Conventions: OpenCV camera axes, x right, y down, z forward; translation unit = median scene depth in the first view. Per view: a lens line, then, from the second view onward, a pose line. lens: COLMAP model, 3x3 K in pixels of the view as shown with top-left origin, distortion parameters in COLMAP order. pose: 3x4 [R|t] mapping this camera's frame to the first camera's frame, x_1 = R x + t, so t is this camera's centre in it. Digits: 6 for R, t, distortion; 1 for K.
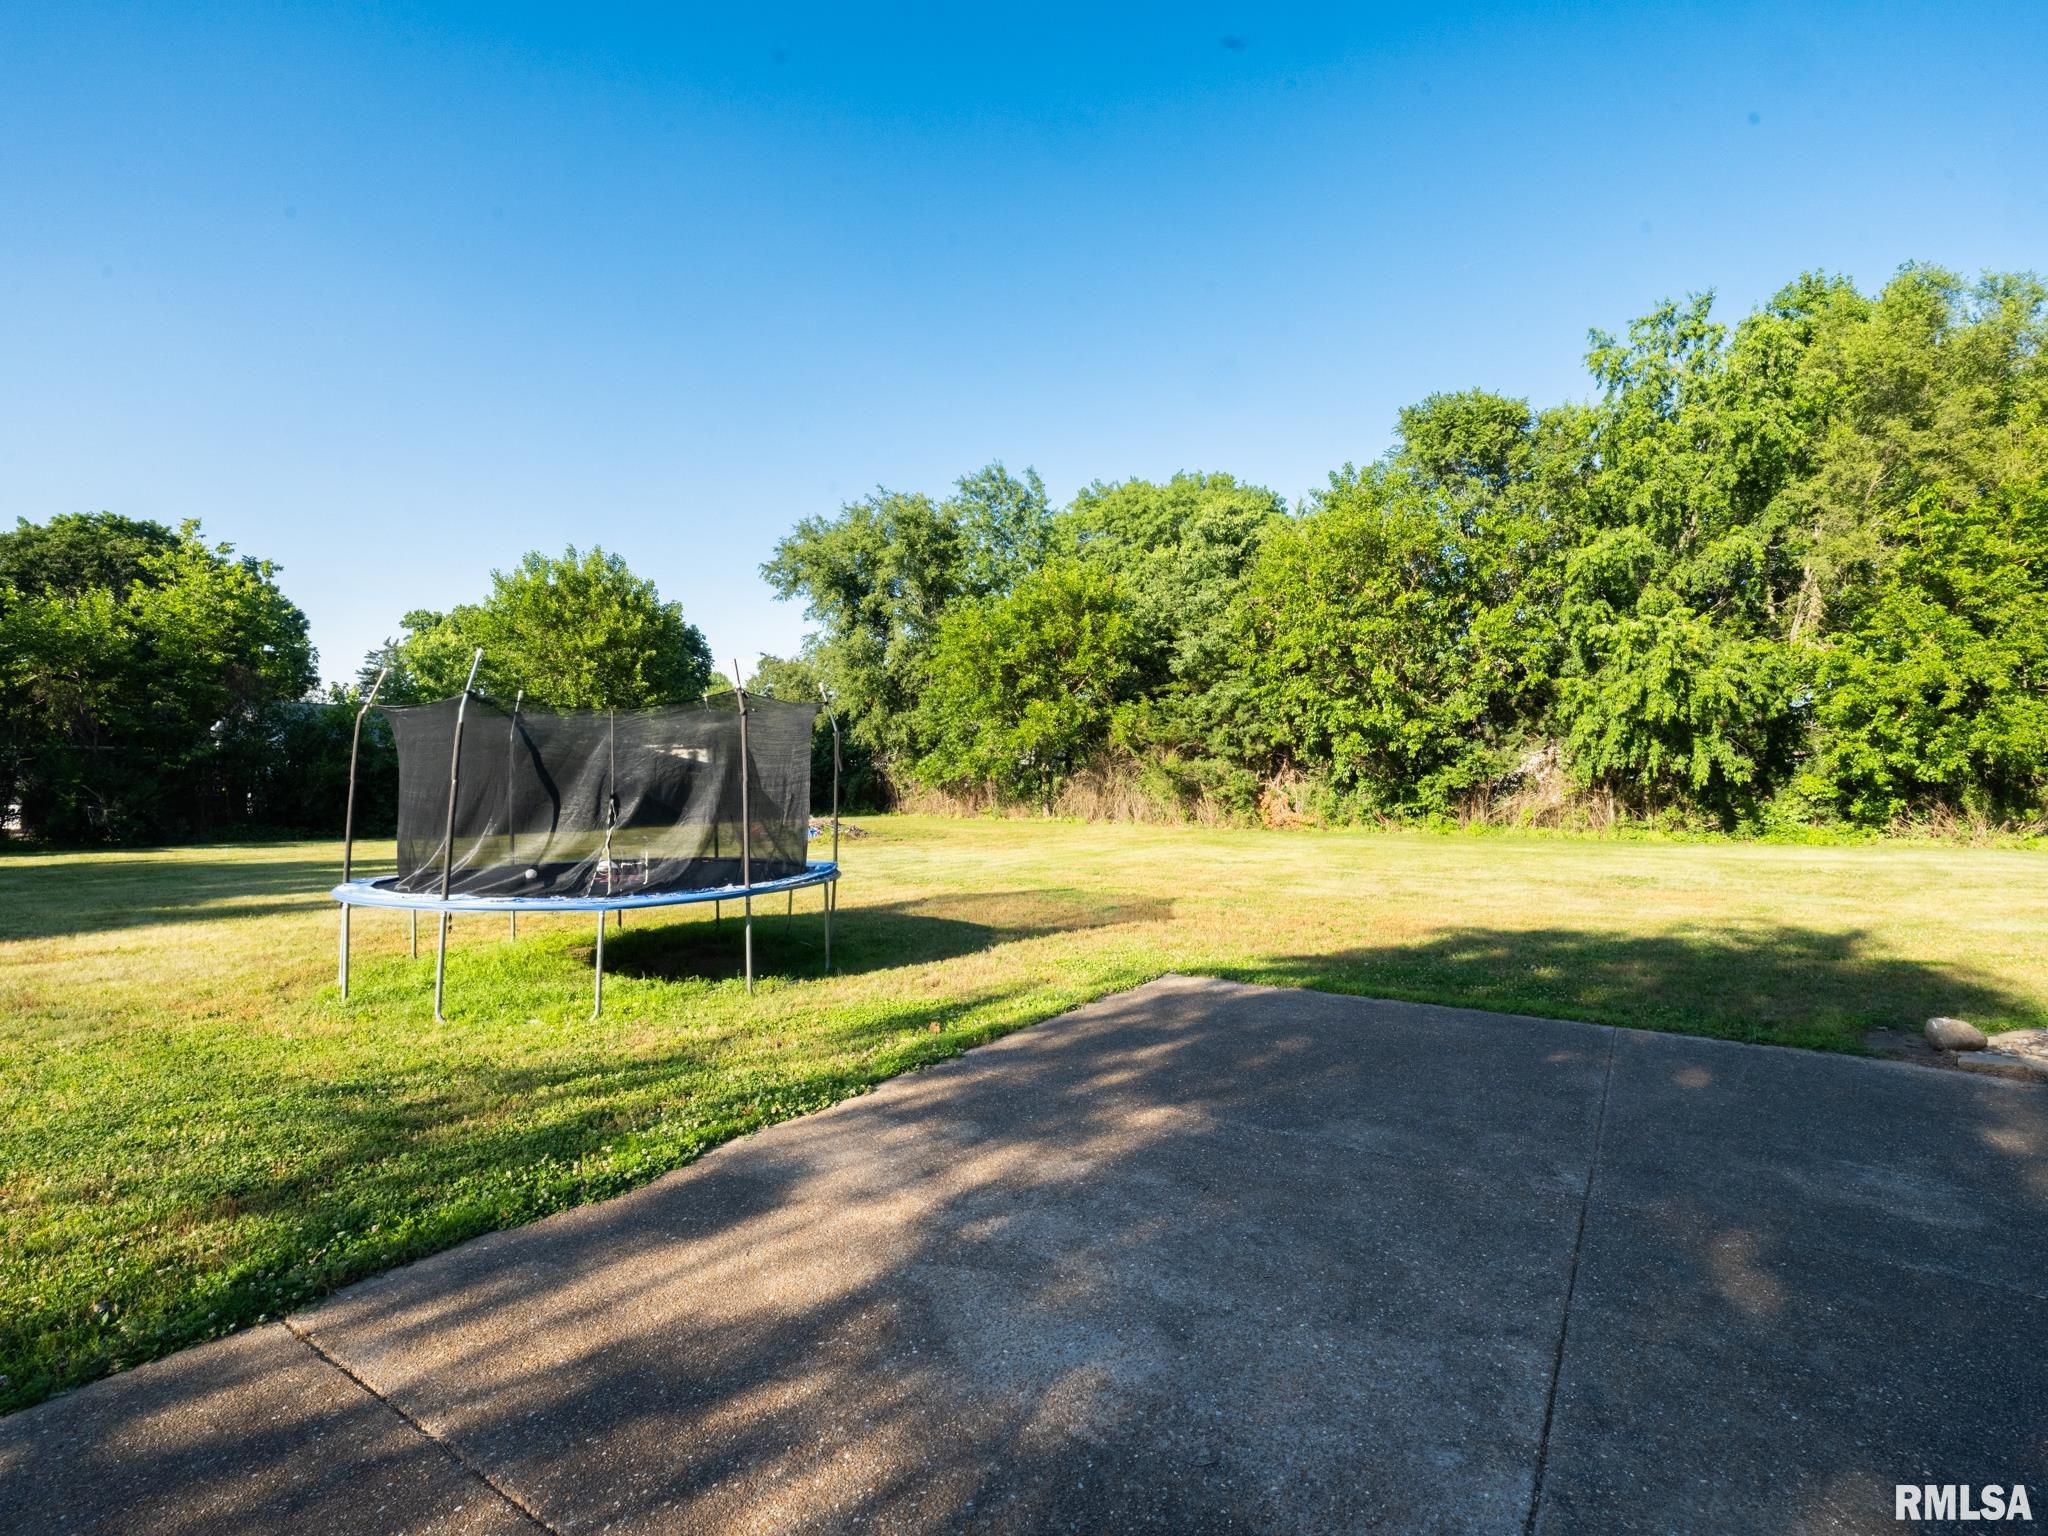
lens RADIAL K [[995.4, 0, 1021.4], [0, 995.4, 749.1], [0, 0, 1]] dist [0.003158, 0.000365]
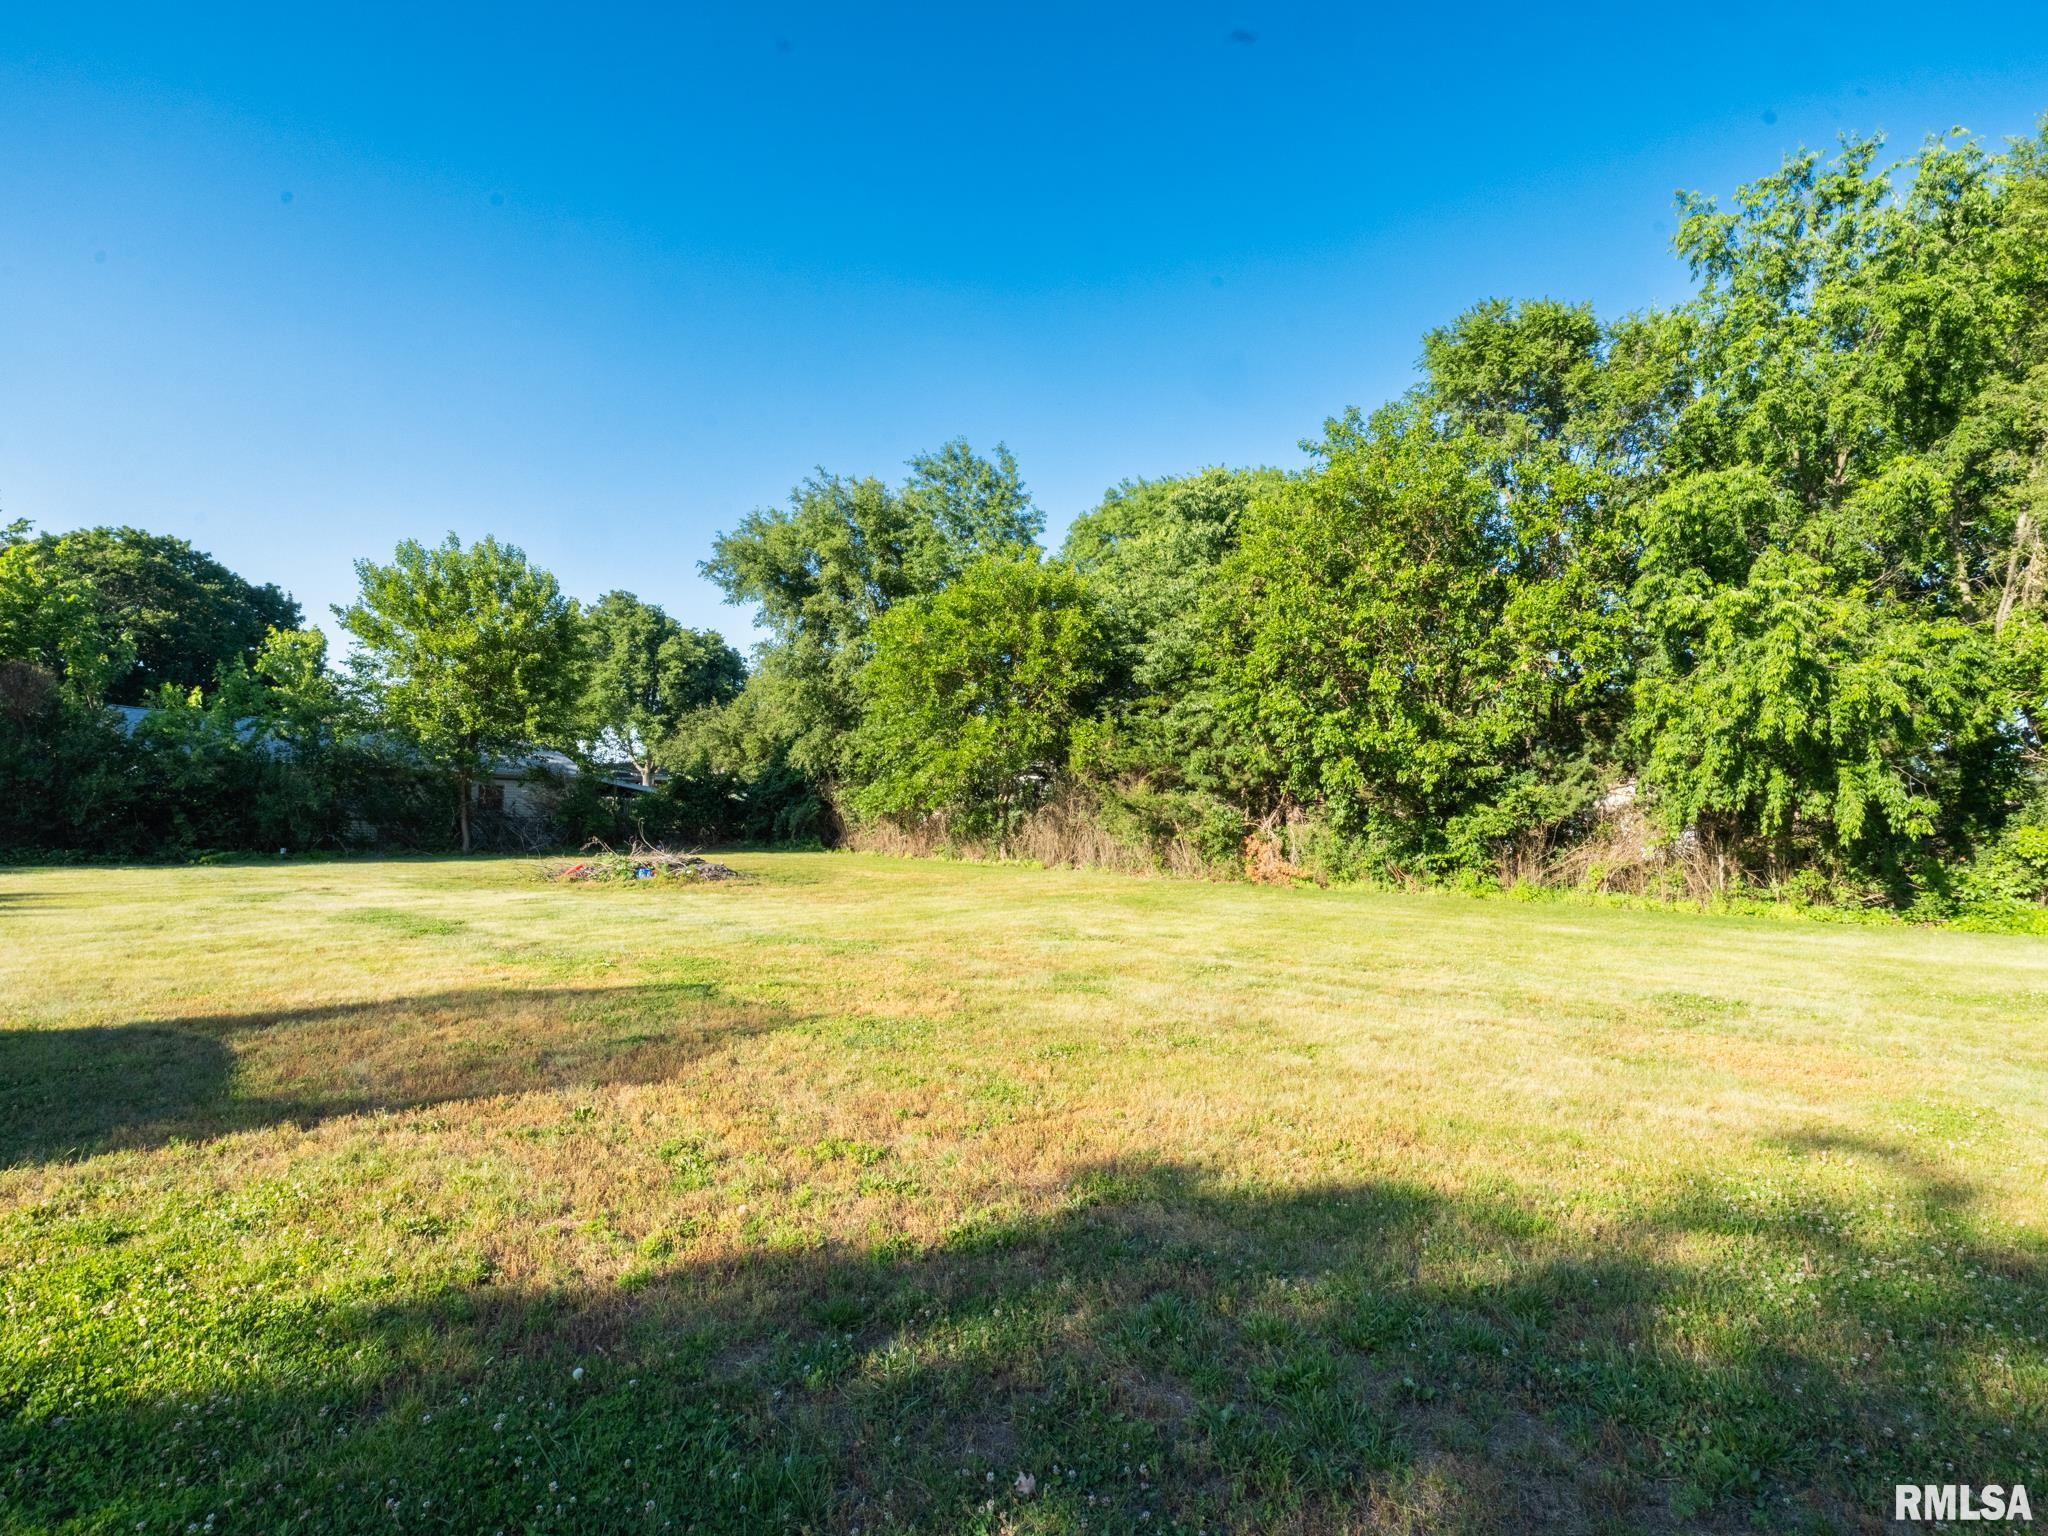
lens RADIAL K [[995.4, 0, 1021.4], [0, 995.4, 749.1], [0, 0, 1]] dist [0.003158, 0.000365]
pose [[0.993355, 0.013823, -0.114259, 0.175368], [-0.018100, 0.999170, -0.036485, 0.009081], [0.113660, 0.038311, 0.992781, 0.232590]]
